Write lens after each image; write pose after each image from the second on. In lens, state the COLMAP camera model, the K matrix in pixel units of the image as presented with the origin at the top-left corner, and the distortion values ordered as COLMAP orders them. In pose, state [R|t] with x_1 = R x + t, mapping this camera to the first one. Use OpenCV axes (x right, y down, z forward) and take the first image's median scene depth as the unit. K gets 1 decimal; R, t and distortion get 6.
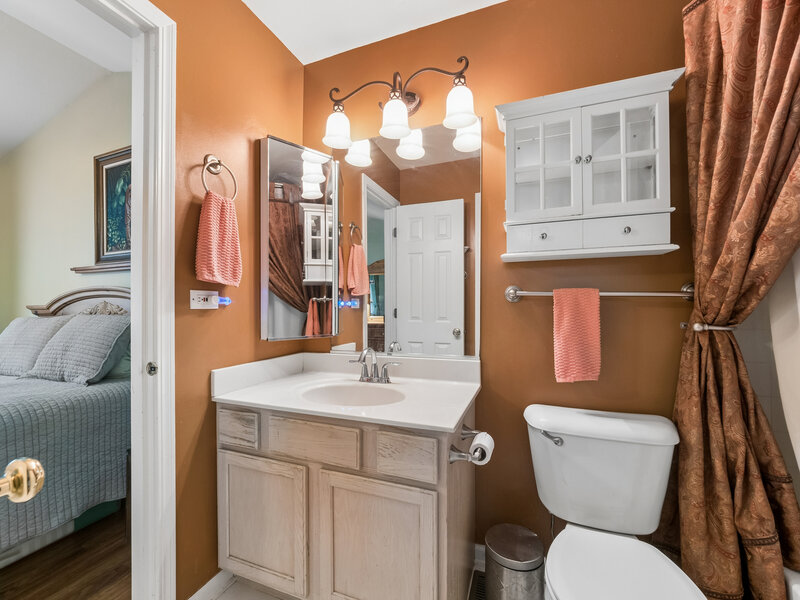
lens RADIAL K [[341.6, 0, 397.4], [0, 341.6, 297.3], [0, 0, 1]] dist [-0.001454, -0.000142]
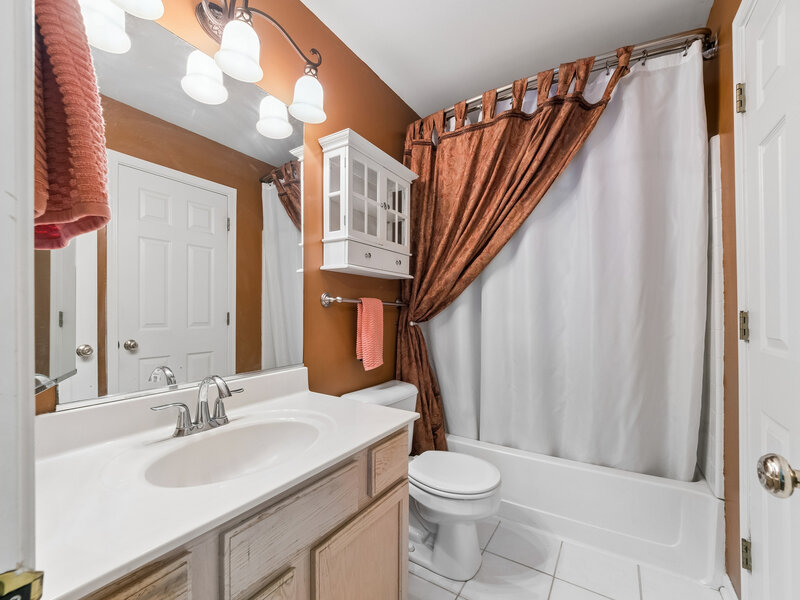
lens RADIAL K [[342.6, 0, 400.3], [0, 342.6, 306.5], [0, 0, 1]] dist [-0.000239, -0.000018]
pose [[0.192069, 0.021257, 0.981151, -0.677268], [-0.030617, 0.999409, -0.015659, 0.021823], [-0.980904, -0.027032, 0.192606, 0.561460]]
